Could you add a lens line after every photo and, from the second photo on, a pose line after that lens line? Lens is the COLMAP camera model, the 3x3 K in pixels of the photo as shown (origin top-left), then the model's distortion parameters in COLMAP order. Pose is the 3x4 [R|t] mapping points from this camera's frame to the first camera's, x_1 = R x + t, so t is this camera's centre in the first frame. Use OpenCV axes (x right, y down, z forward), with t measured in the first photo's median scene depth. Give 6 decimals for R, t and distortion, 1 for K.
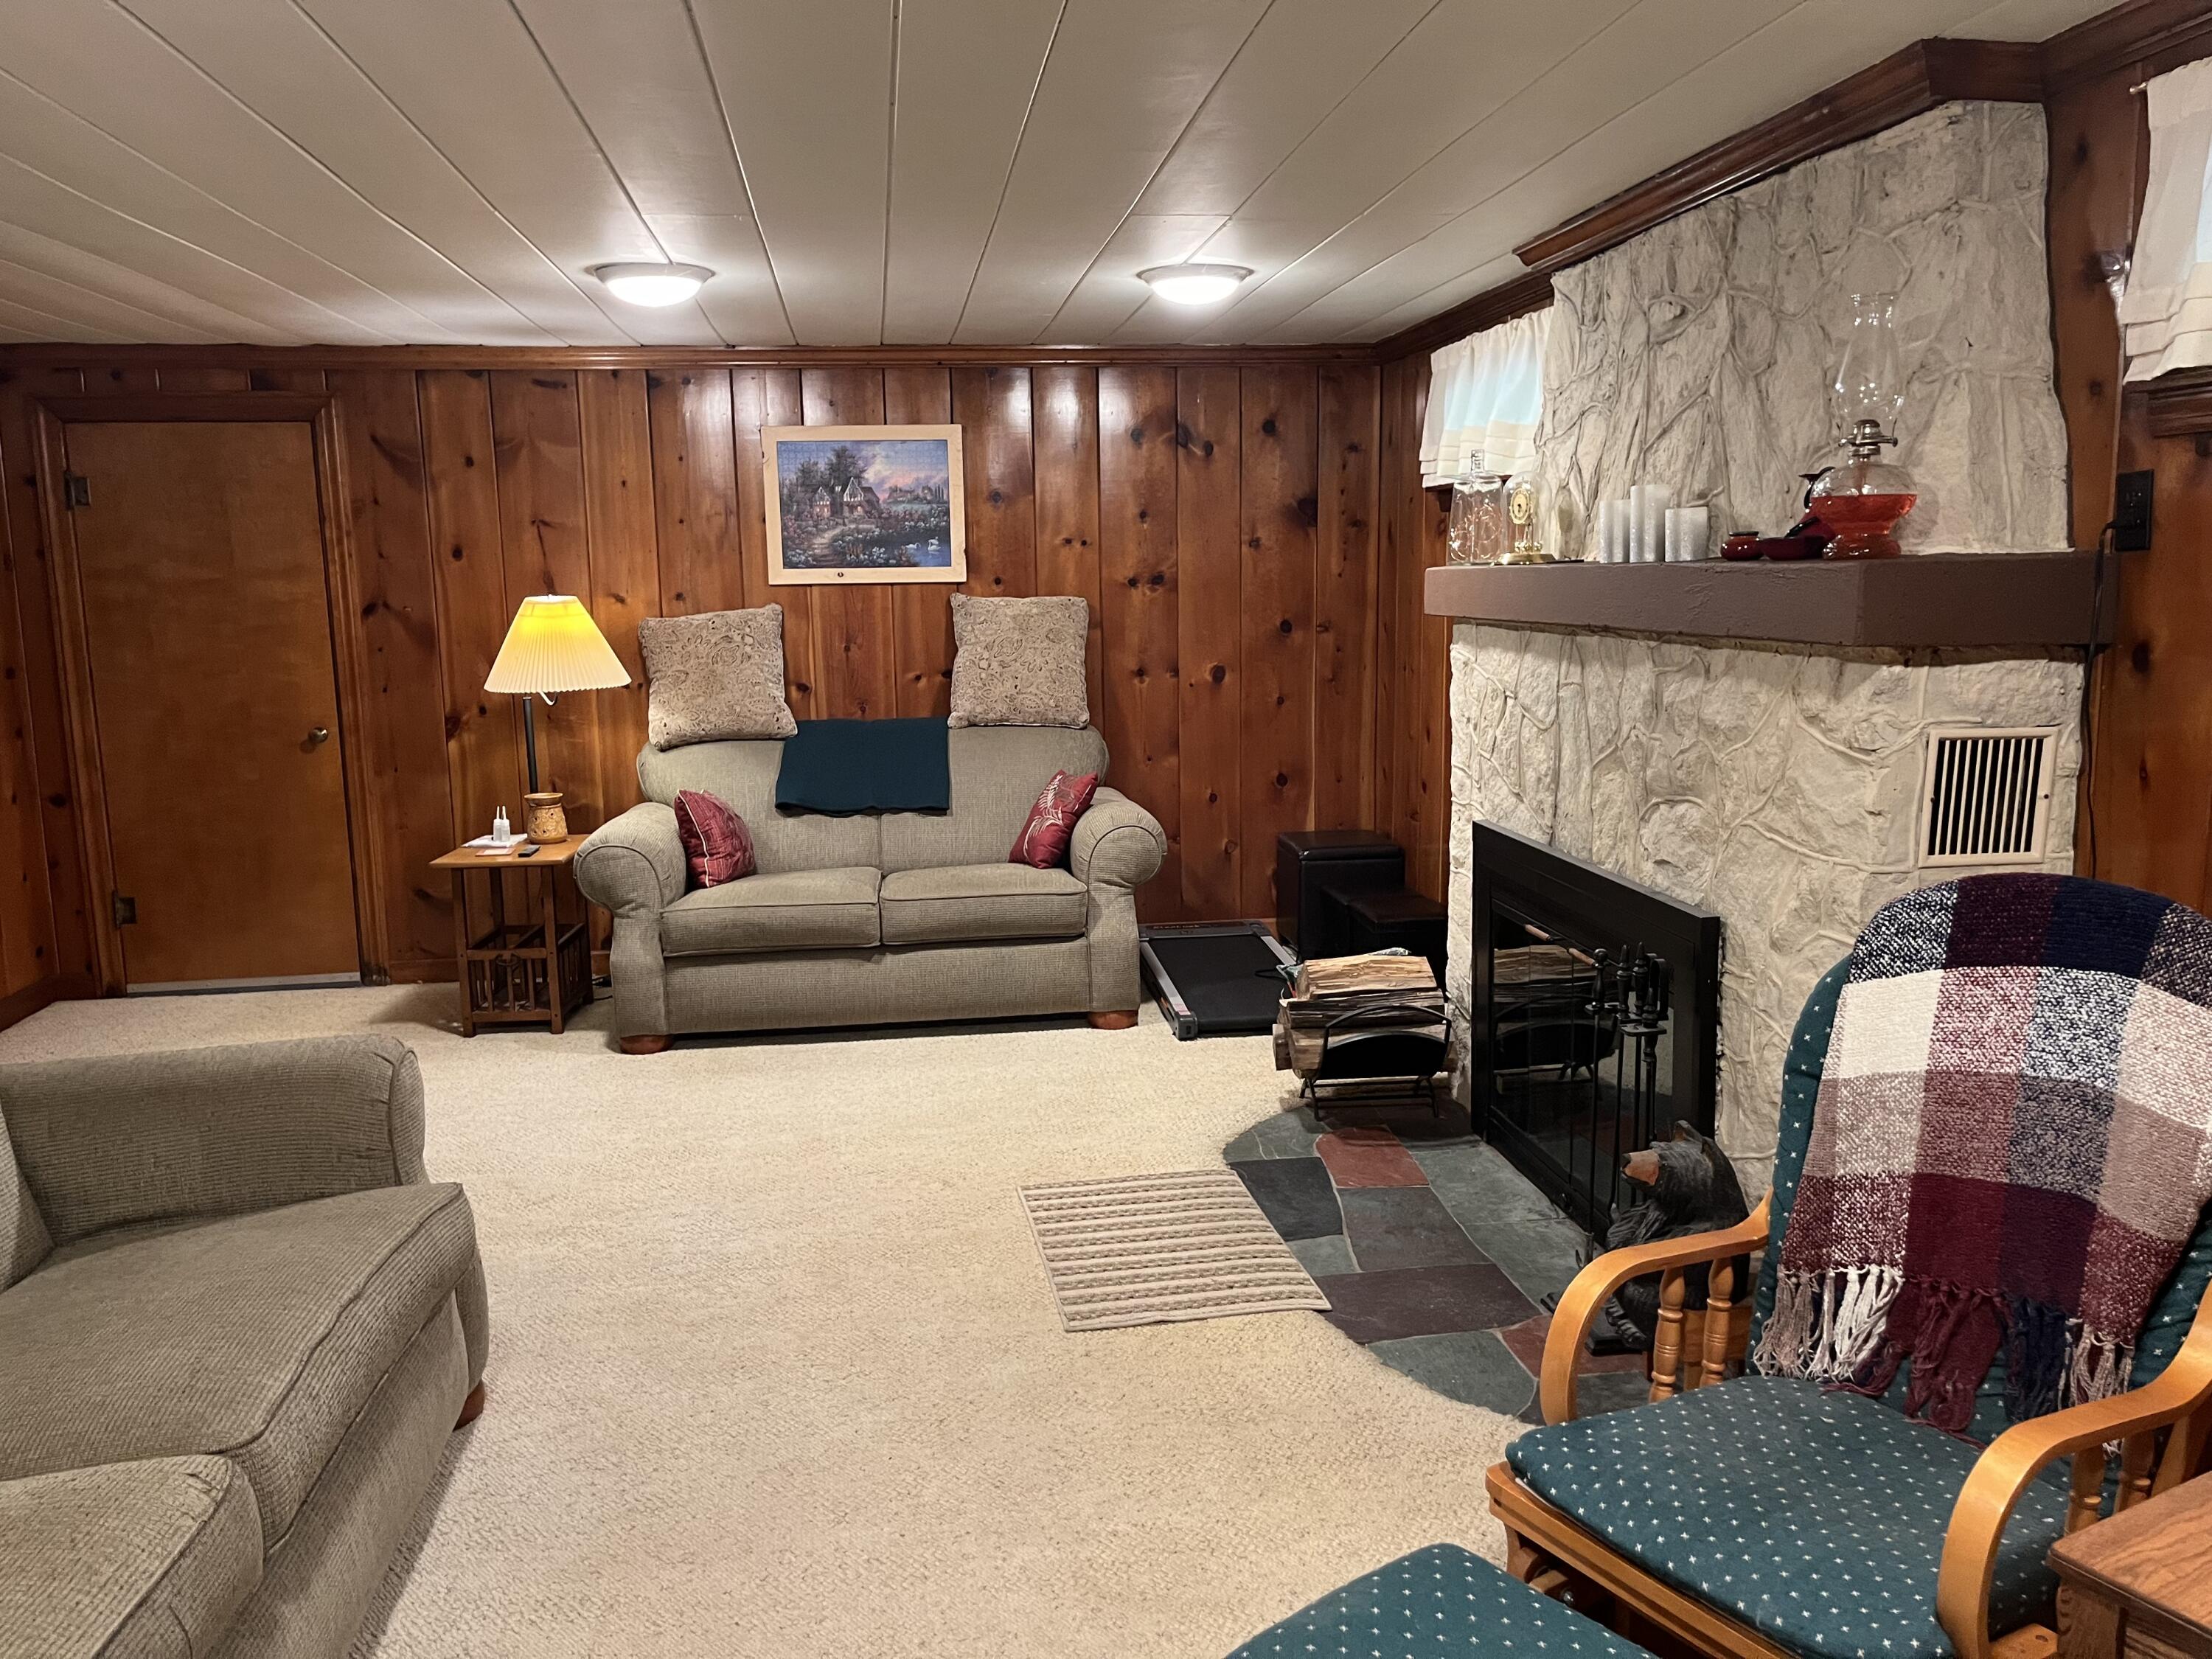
lens RADIAL K [[1683.7, 0, 1099.1], [0, 1683.7, 840.5], [0, 0, 1]] dist [0.063908, -0.067843]
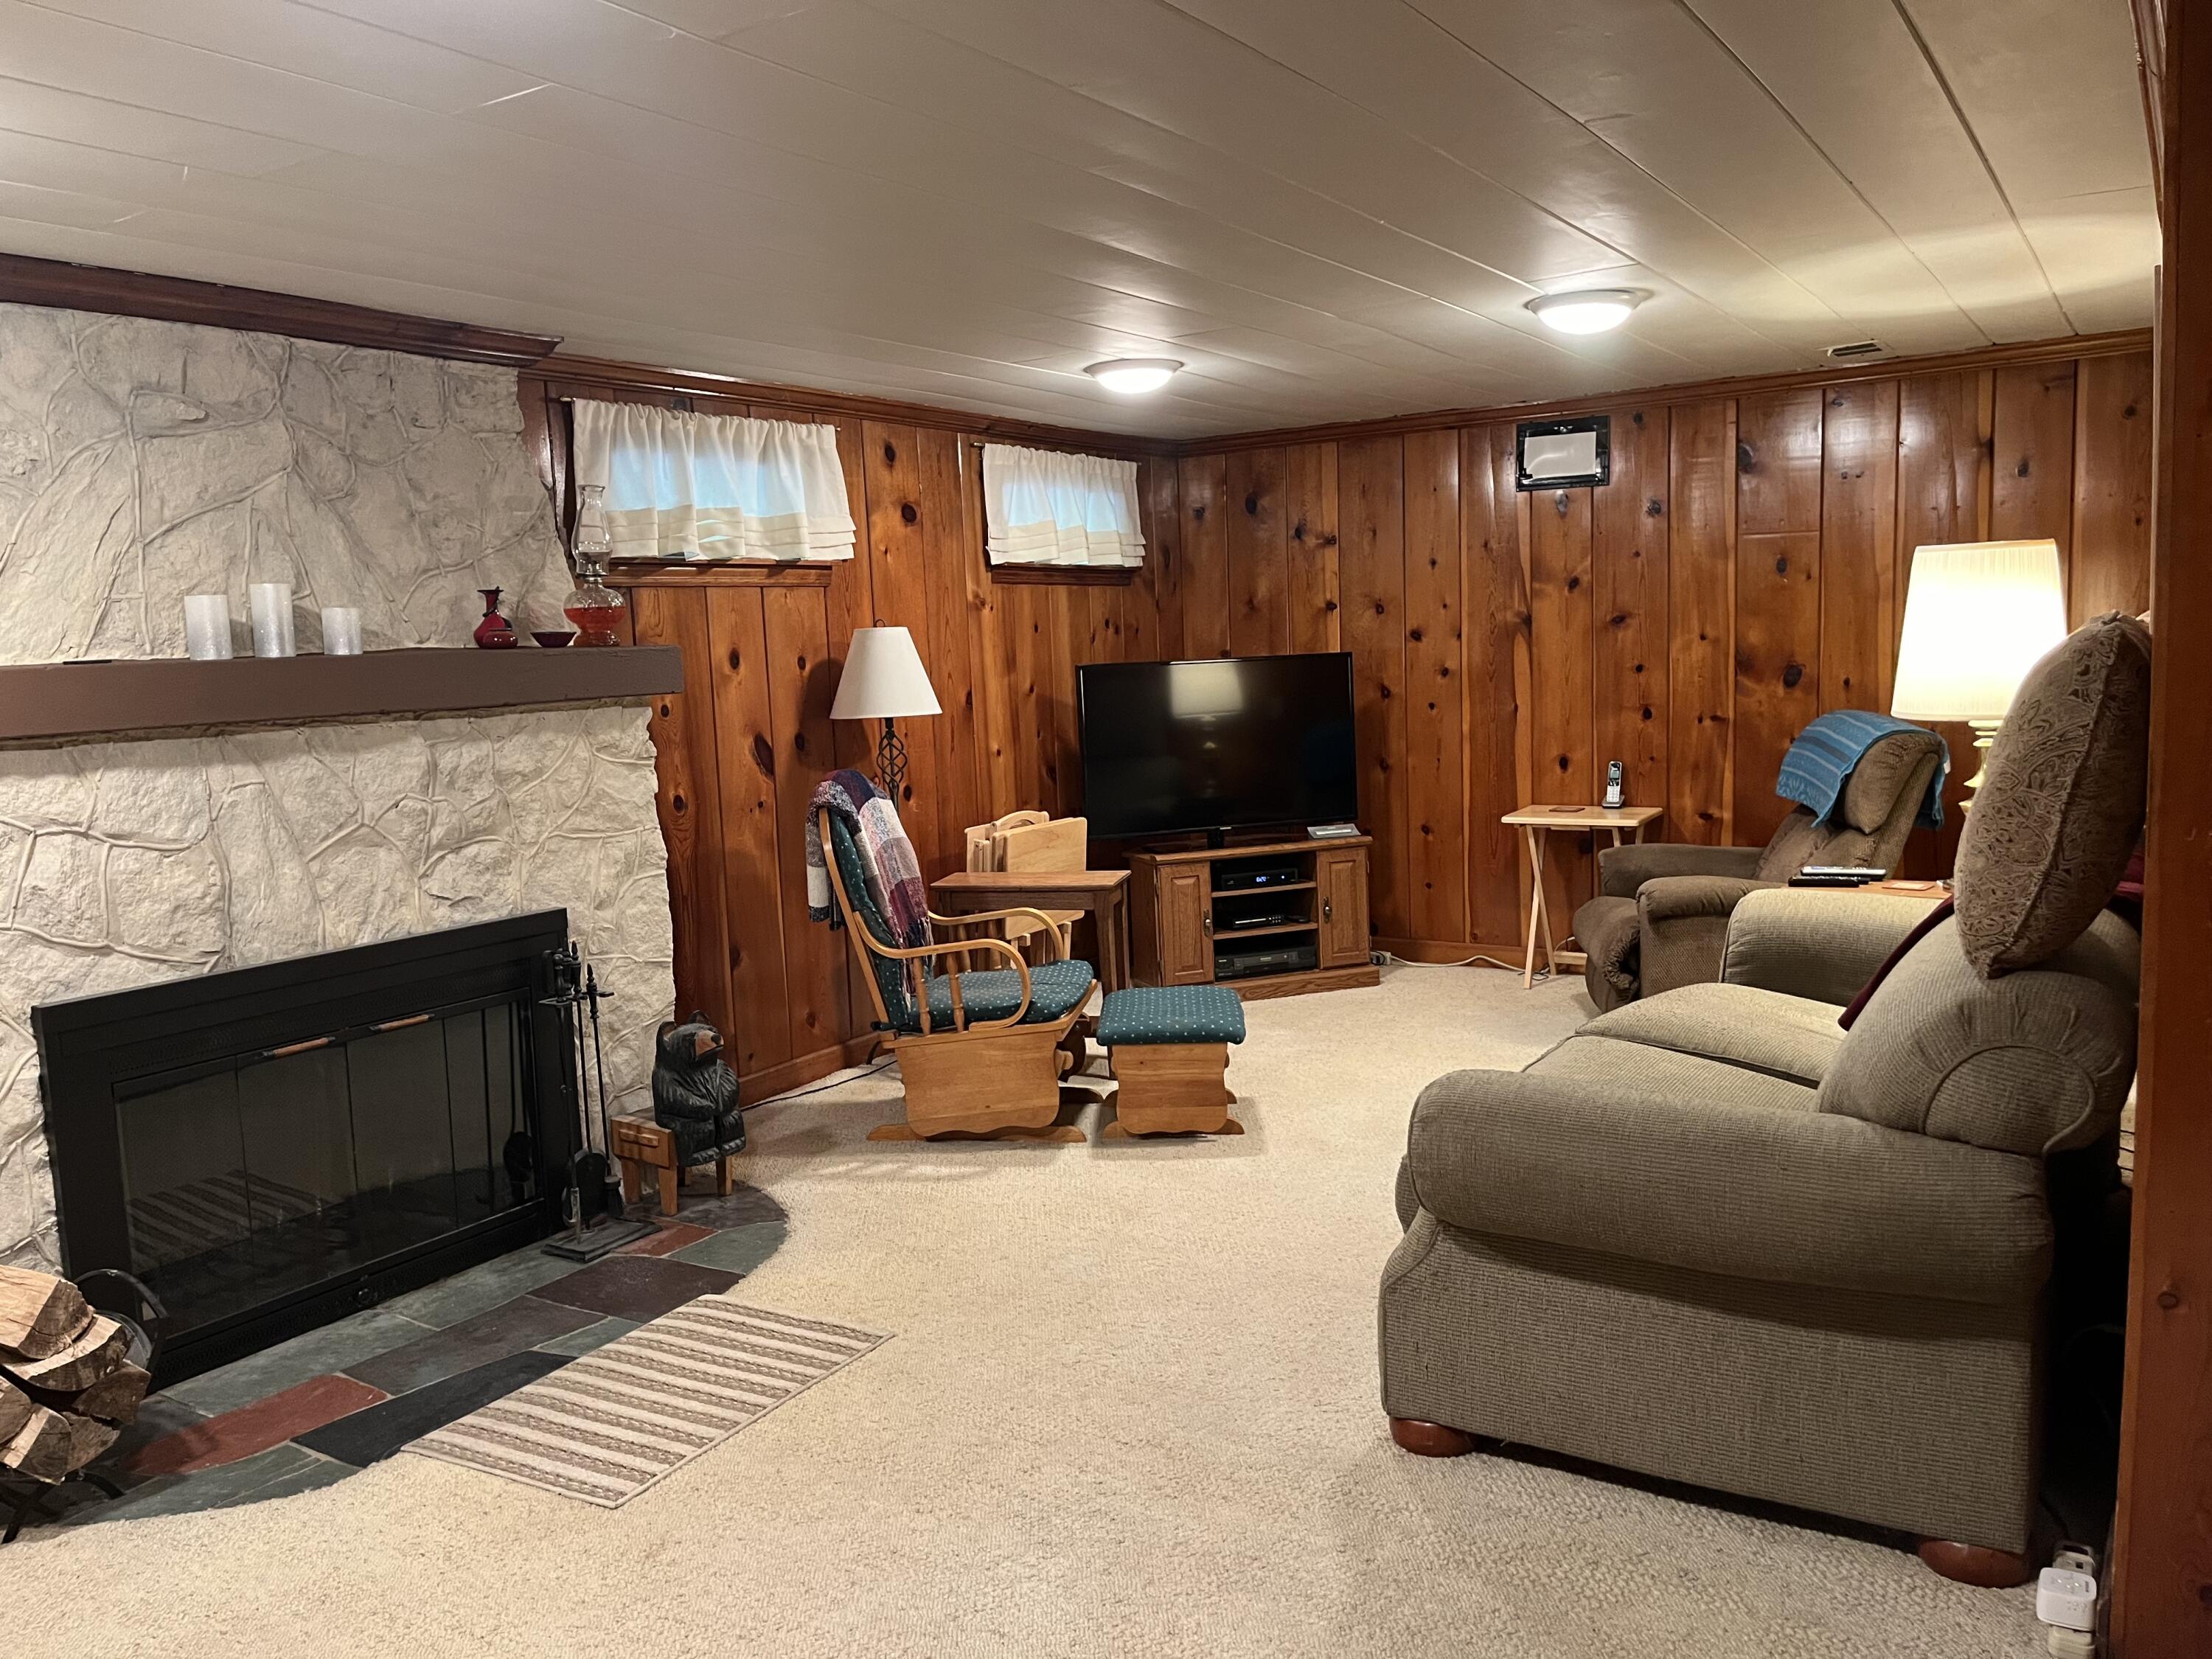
lens RADIAL K [[1683.7, 0, 1100.0], [0, 1683.7, 826.4], [0, 0, 1]] dist [0.063908, -0.067843]
pose [[-0.758454, -0.021105, 0.651384, -0.794290], [0.160435, 0.962672, 0.217997, -0.228091], [-0.631670, 0.269846, -0.726757, 1.584648]]
